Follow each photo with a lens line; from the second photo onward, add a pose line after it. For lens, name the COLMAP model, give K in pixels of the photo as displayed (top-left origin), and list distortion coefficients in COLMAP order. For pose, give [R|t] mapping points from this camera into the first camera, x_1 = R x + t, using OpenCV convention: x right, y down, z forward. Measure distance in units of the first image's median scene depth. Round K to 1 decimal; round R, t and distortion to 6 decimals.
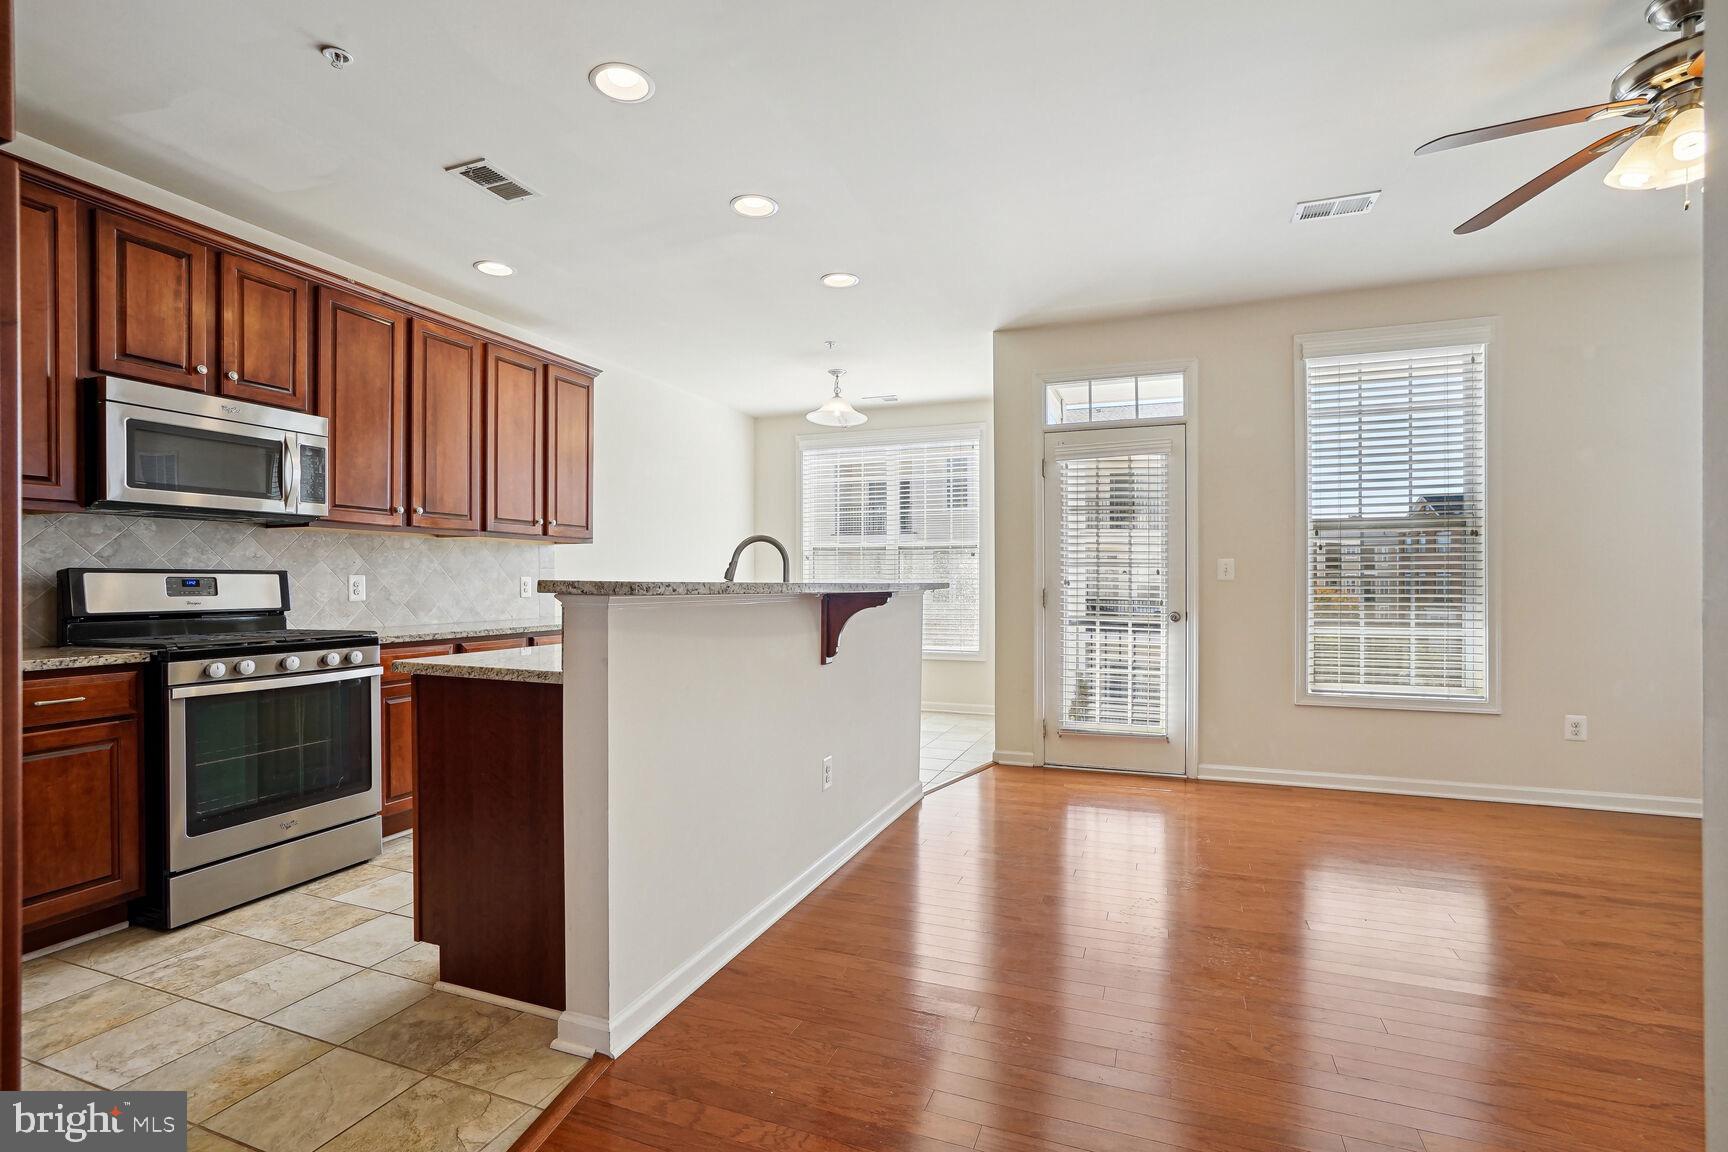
lens RADIAL K [[791.1, 0, 856.1], [0, 791.1, 576.8], [0, 0, 1]] dist [-0.032383, 0.016424]
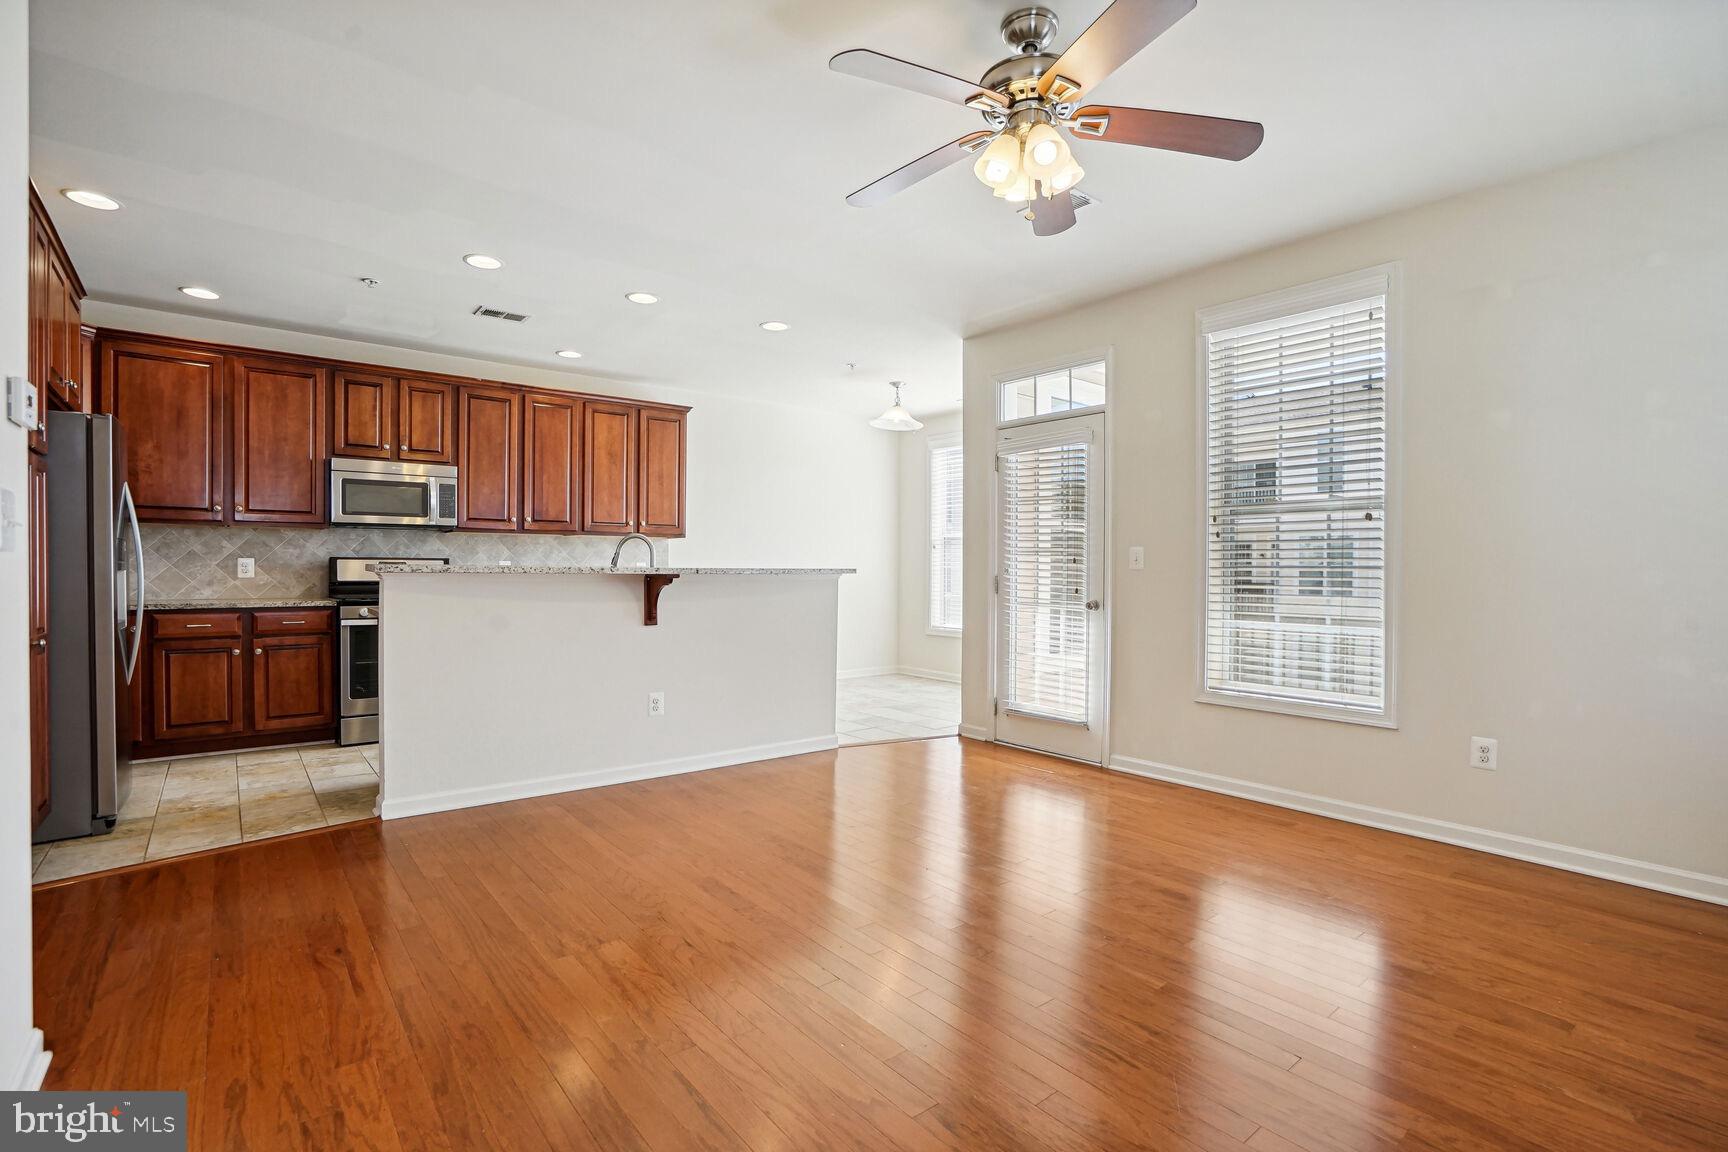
lens RADIAL K [[796.8, 0, 863.1], [0, 796.8, 568.6], [0, 0, 1]] dist [-0.033399, 0.000233]
pose [[0.871002, 0.008256, -0.491211, 0.721595], [-0.005005, 0.999956, 0.007934, -0.002924], [0.491254, -0.004452, 0.871005, -0.030290]]
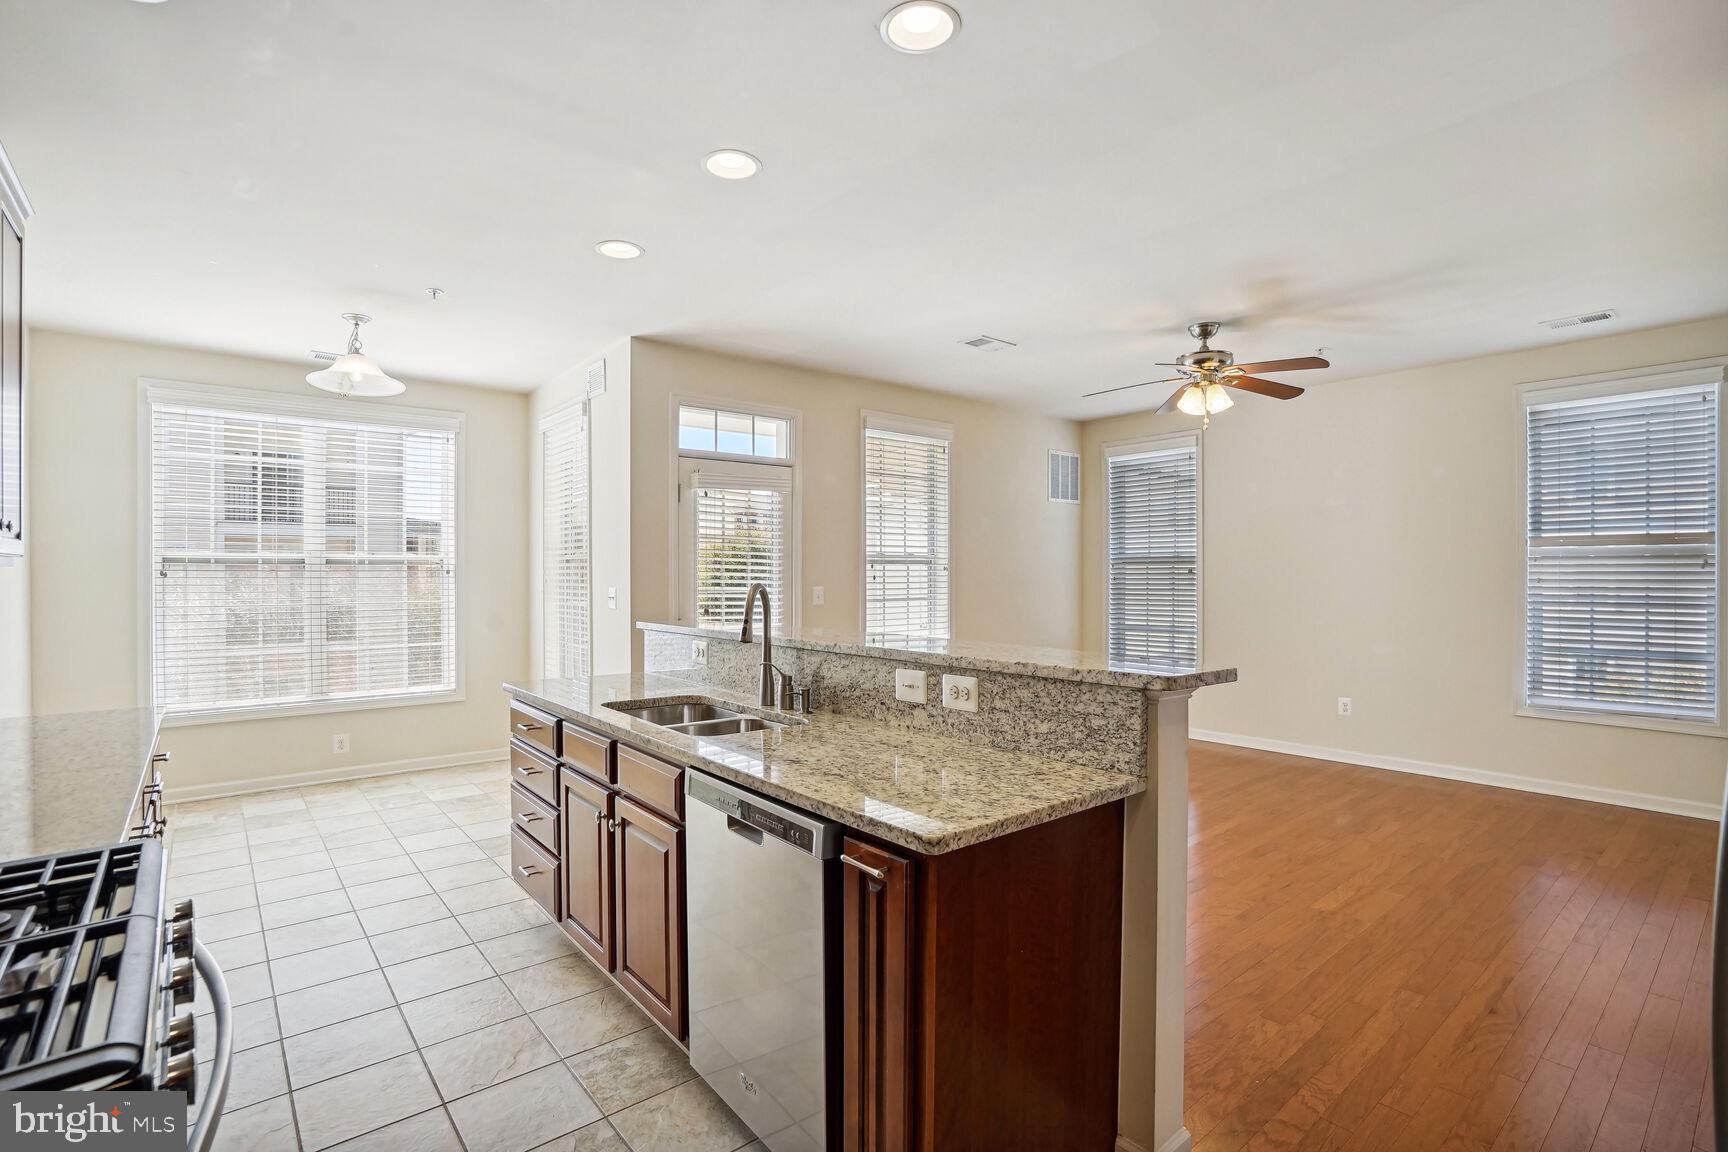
lens RADIAL K [[808.6, 0, 864.0], [0, 808.6, 576.0], [0, 0, 1]] dist [-0.029925, 0.000375]
pose [[0.482193, -0.006165, 0.876043, -0.605047], [0.004177, 0.999980, 0.004739, -0.049289], [-0.876055, 0.001374, 0.482209, 0.394673]]
